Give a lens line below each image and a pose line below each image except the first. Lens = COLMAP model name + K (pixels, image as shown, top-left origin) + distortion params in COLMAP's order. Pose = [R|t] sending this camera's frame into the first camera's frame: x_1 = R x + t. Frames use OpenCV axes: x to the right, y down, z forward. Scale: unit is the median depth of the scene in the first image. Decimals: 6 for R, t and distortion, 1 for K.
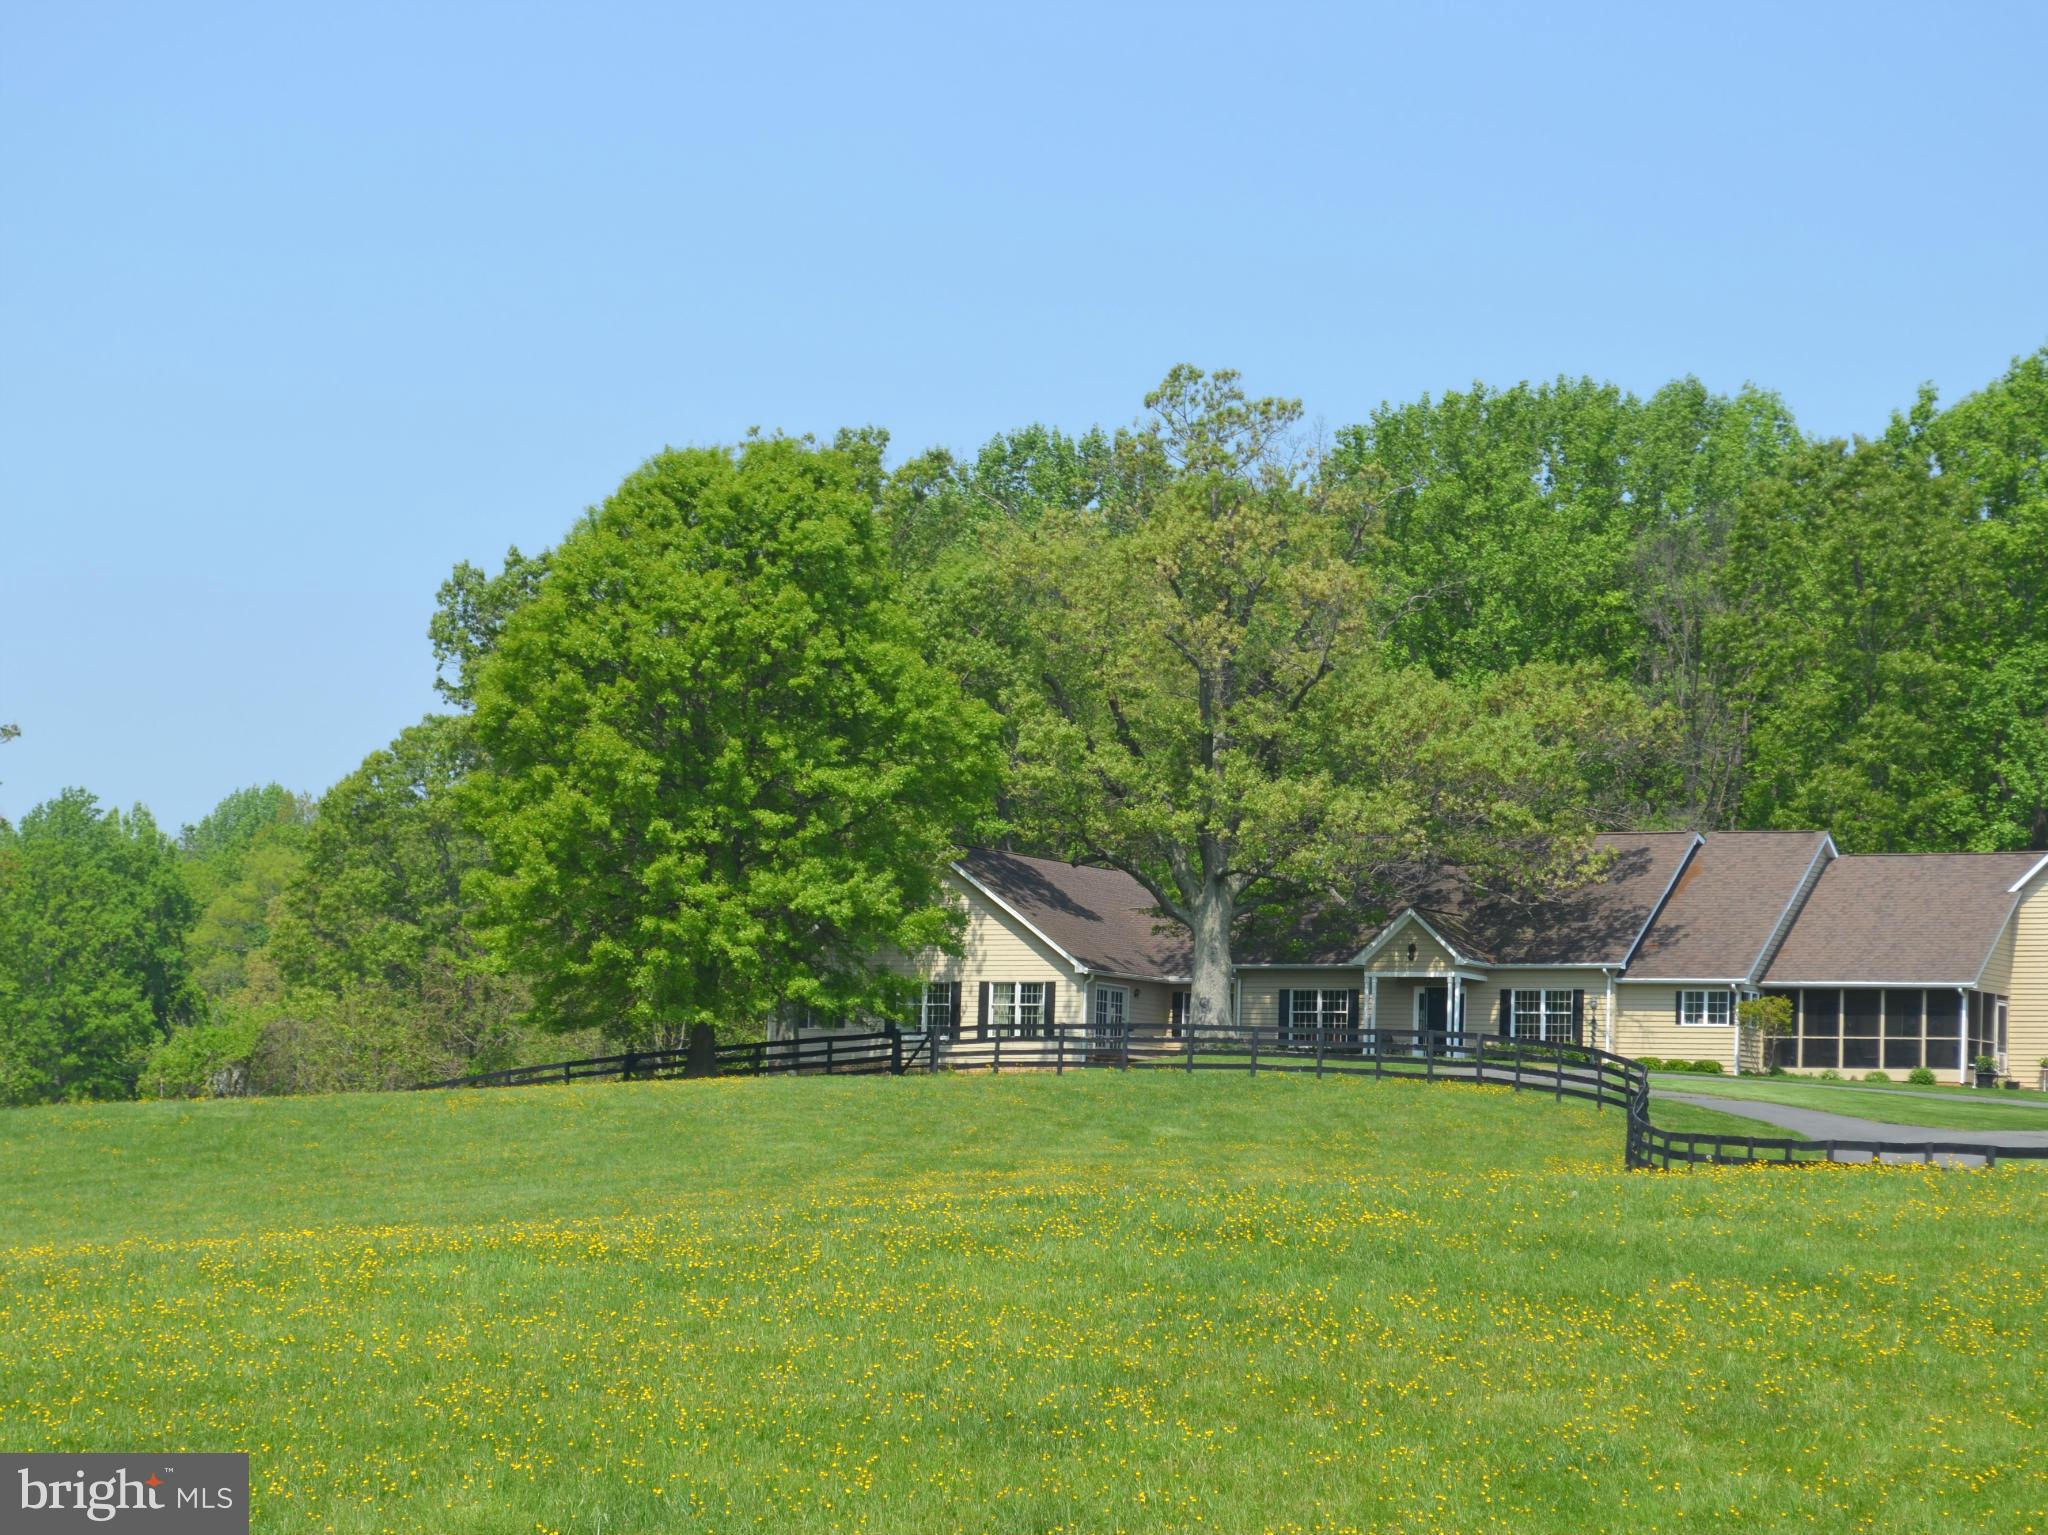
lens RADIAL K [[5318.7, 0, 1024.0], [0, 5318.7, 767.5], [0, 0, 1]] dist [0.006737, 0.339722]
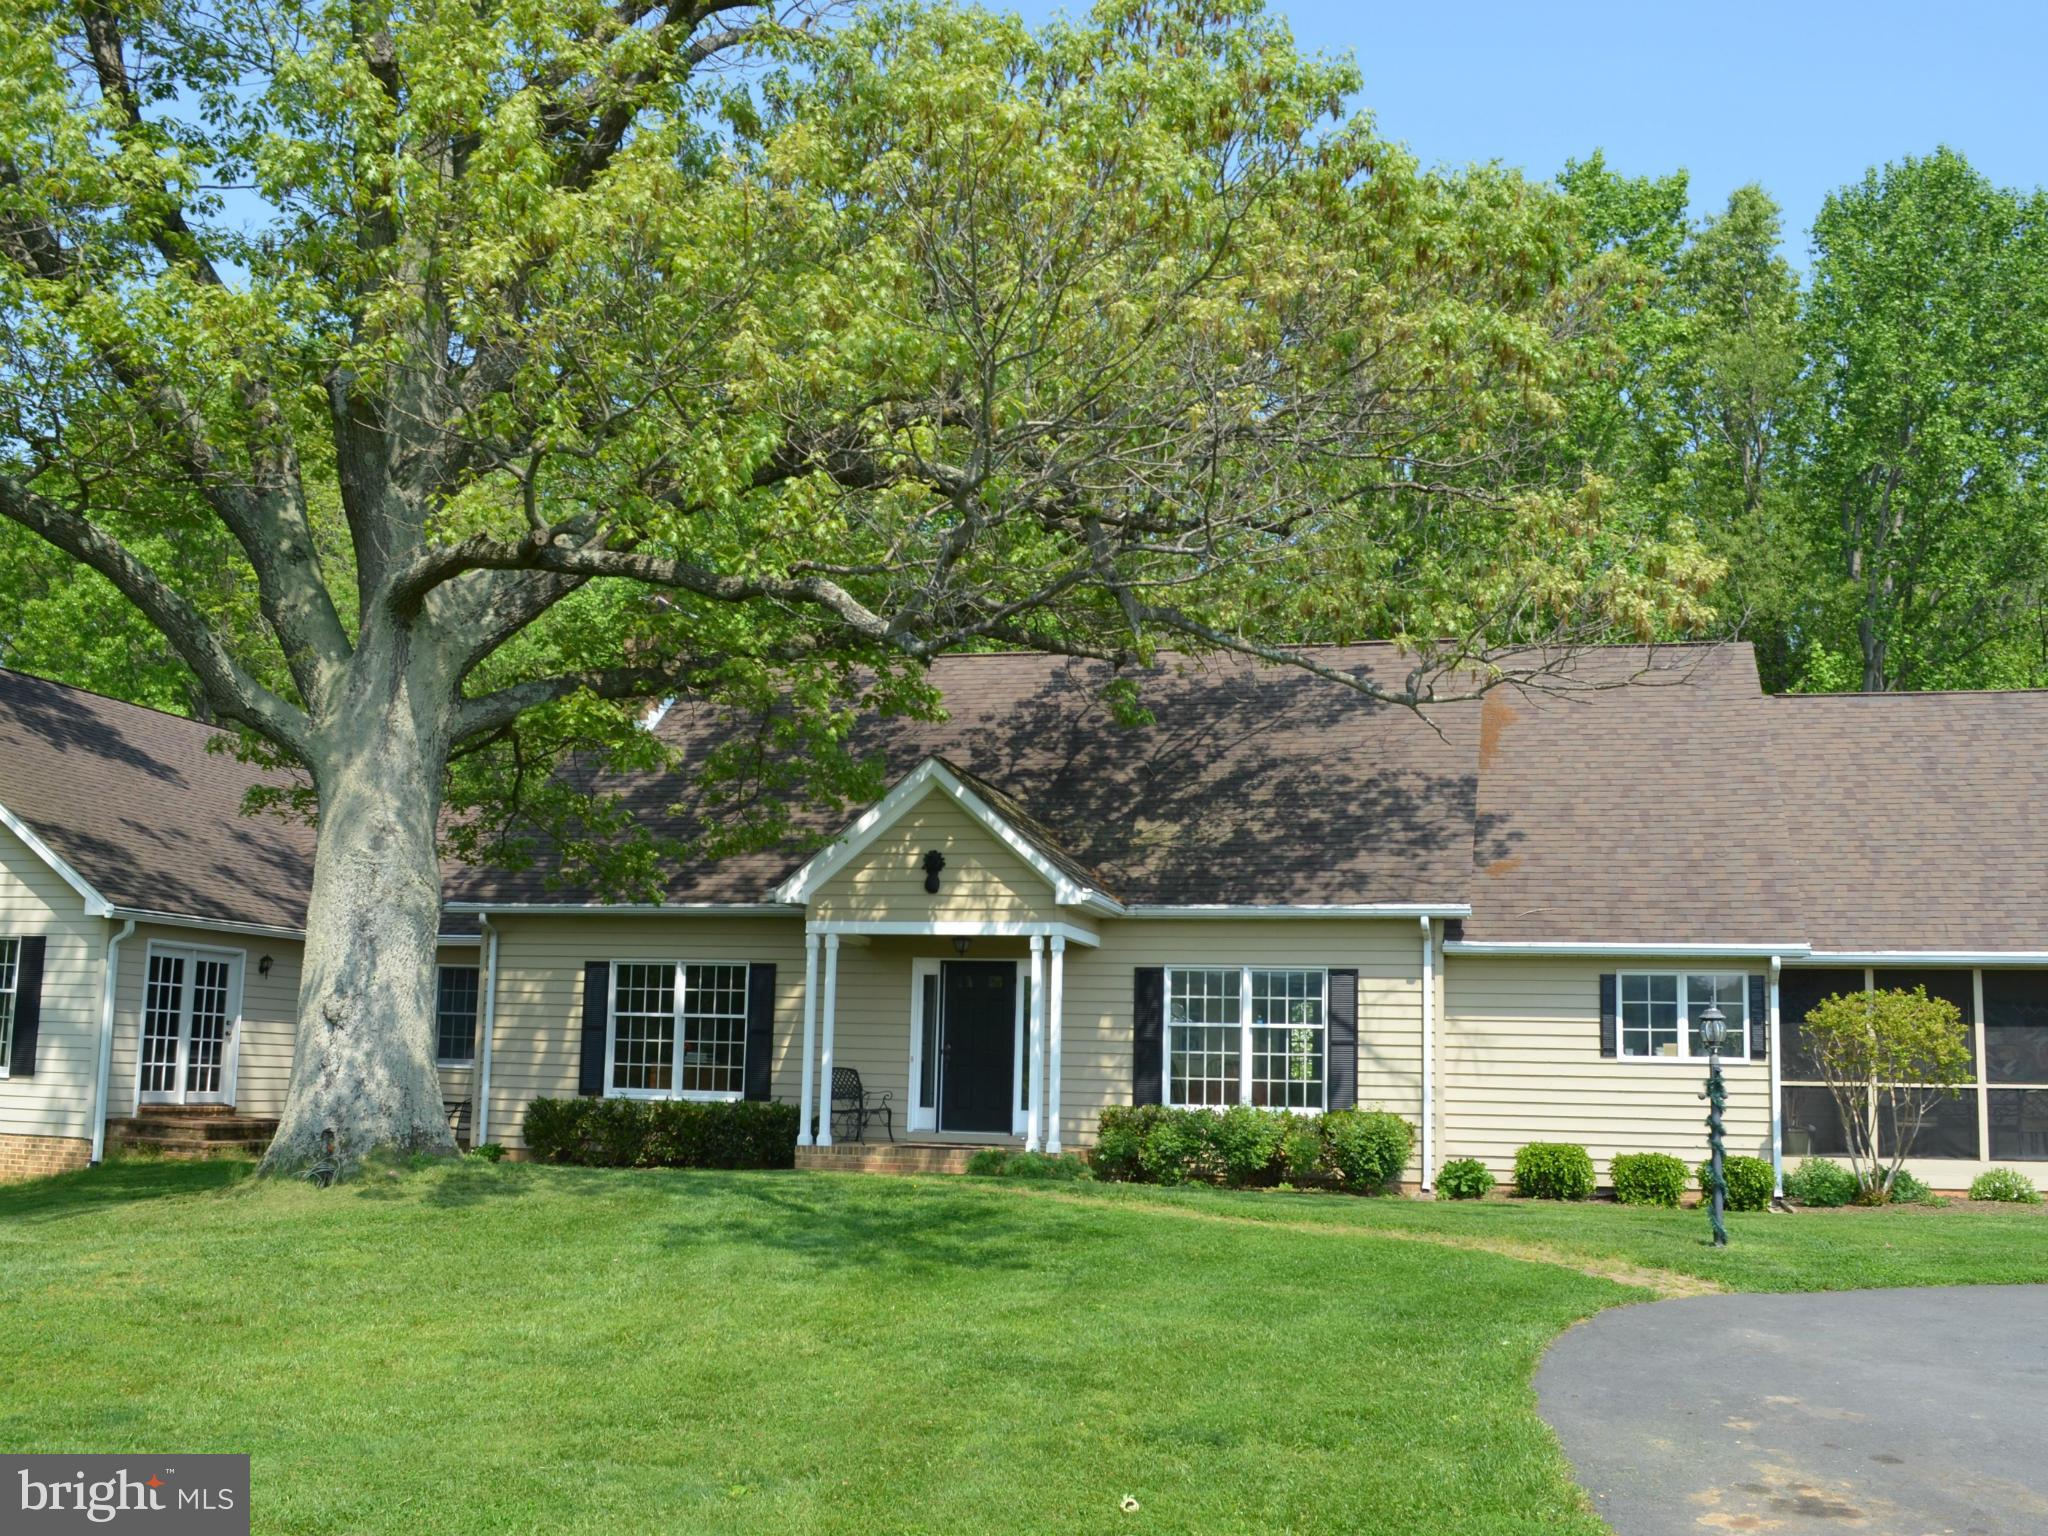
lens RADIAL K [[1993.5, 0, 1024.0], [0, 1993.5, 768.0], [0, 0, 1]] dist [-0.084414, 0.027180]
pose [[0.961930, 0.033317, 0.271257, 0.039628], [-0.019445, 0.998369, -0.053669, 0.035448], [-0.272603, 0.046351, 0.961009, 0.869734]]
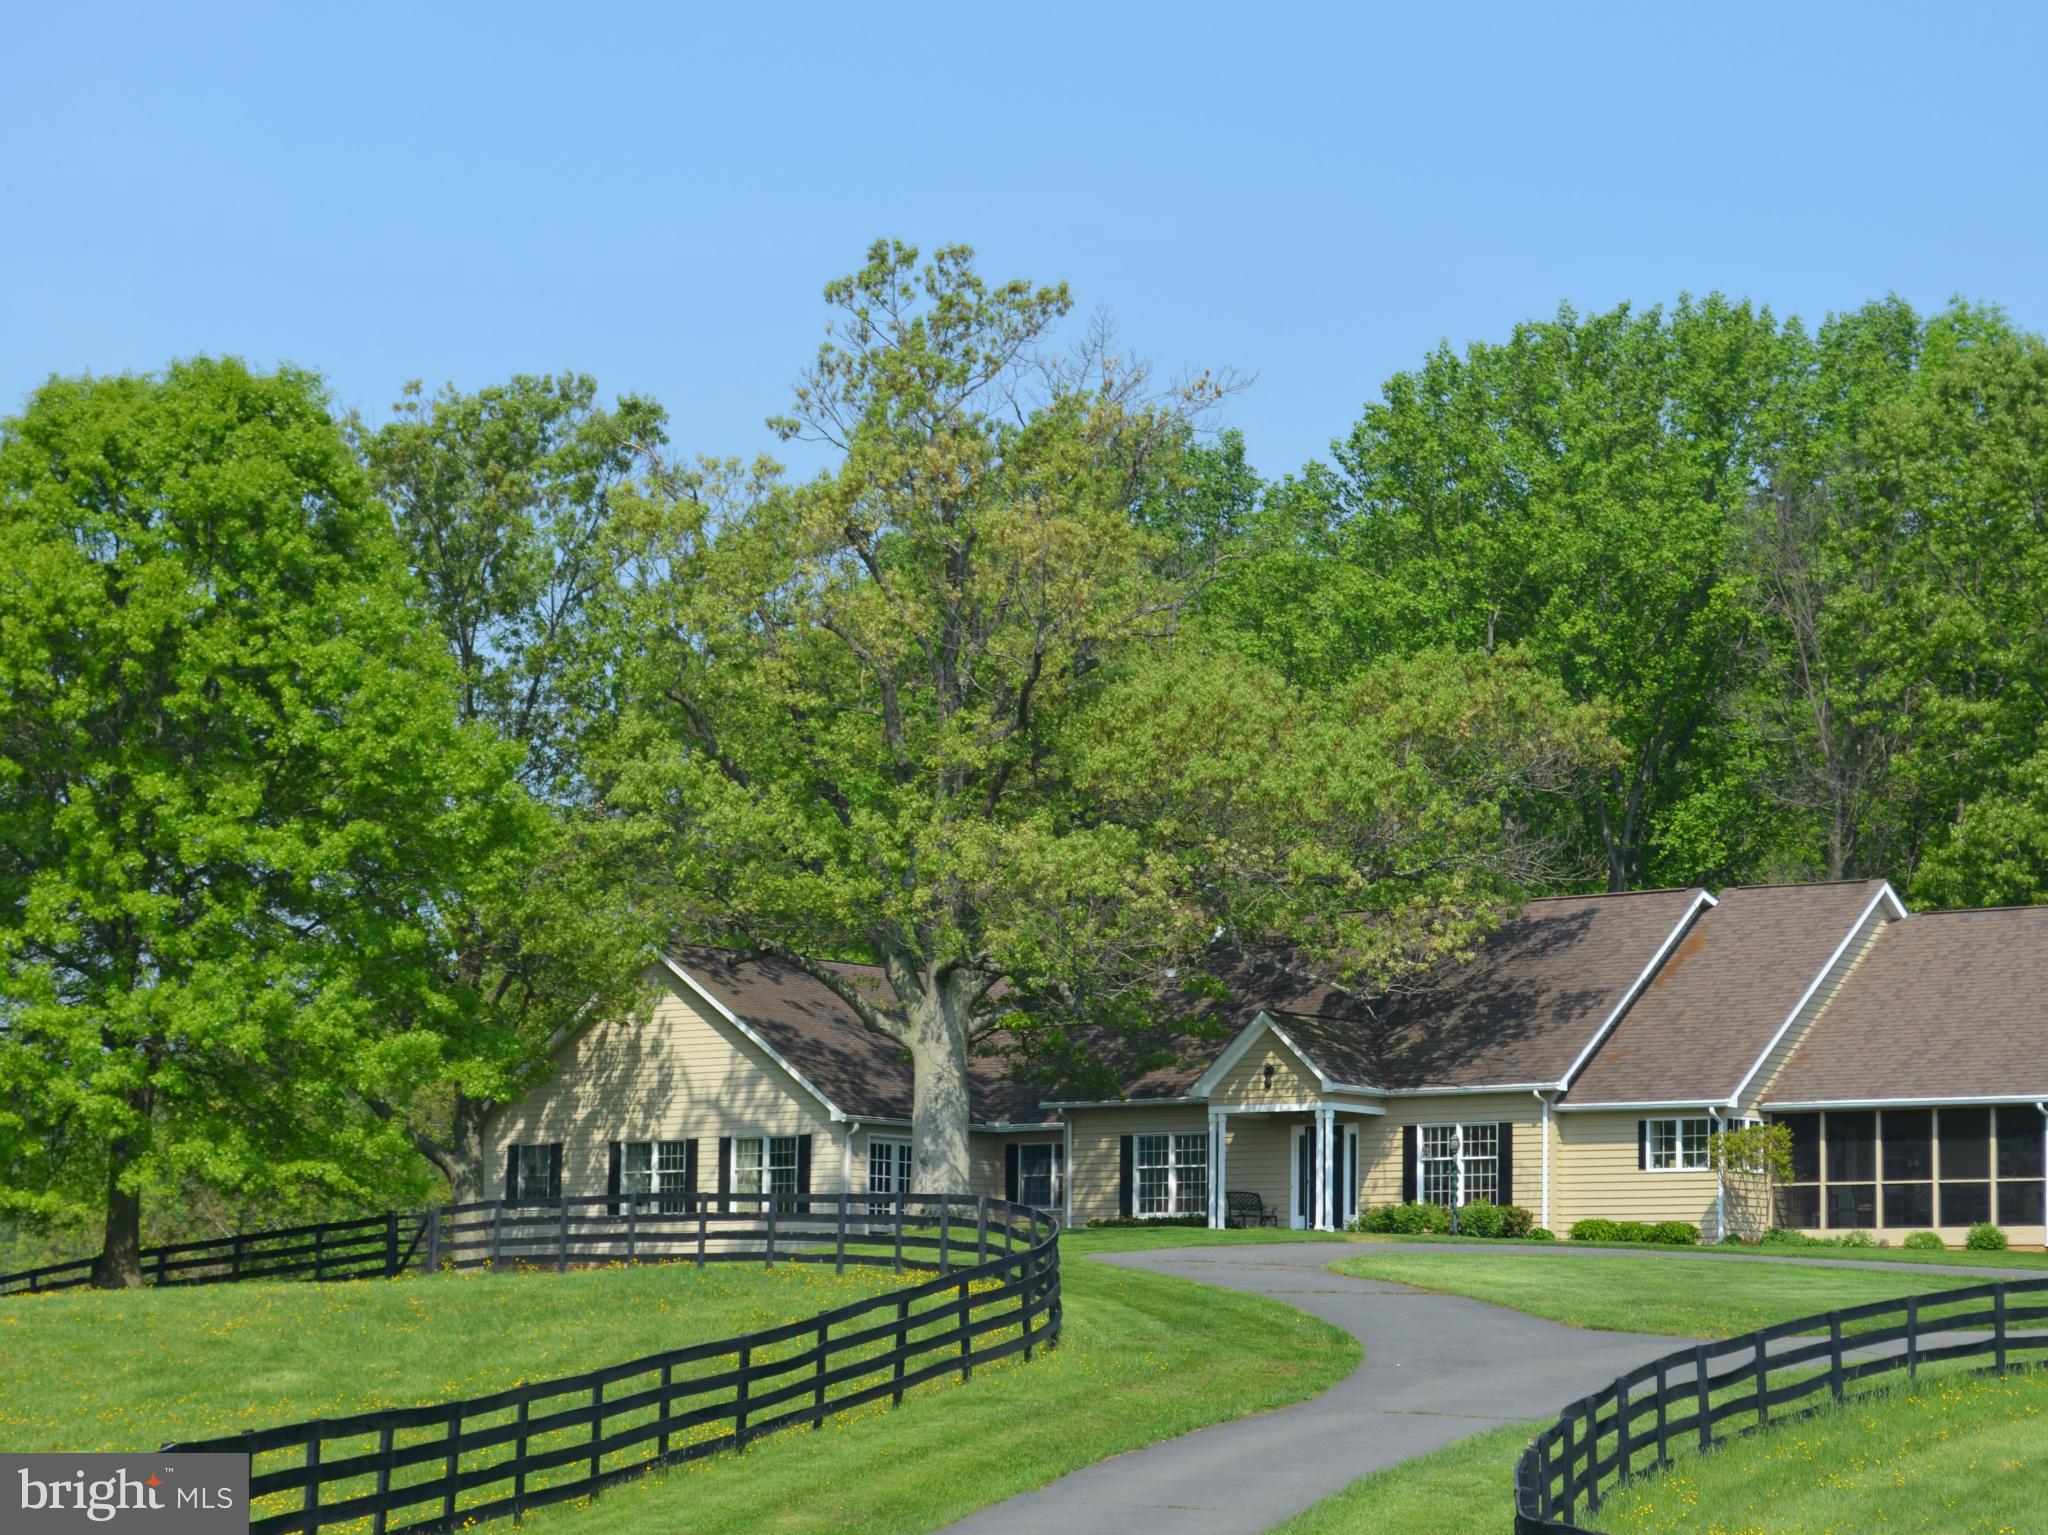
lens RADIAL K [[5318.7, 0, 1024.0], [0, 5318.7, 767.5], [0, 0, 1]] dist [0.006737, 0.339722]
pose [[0.986659, -0.040410, -0.157704, 0.154528], [0.035438, 0.998786, -0.034211, 0.017596], [0.158895, 0.028166, 0.986894, 0.318381]]
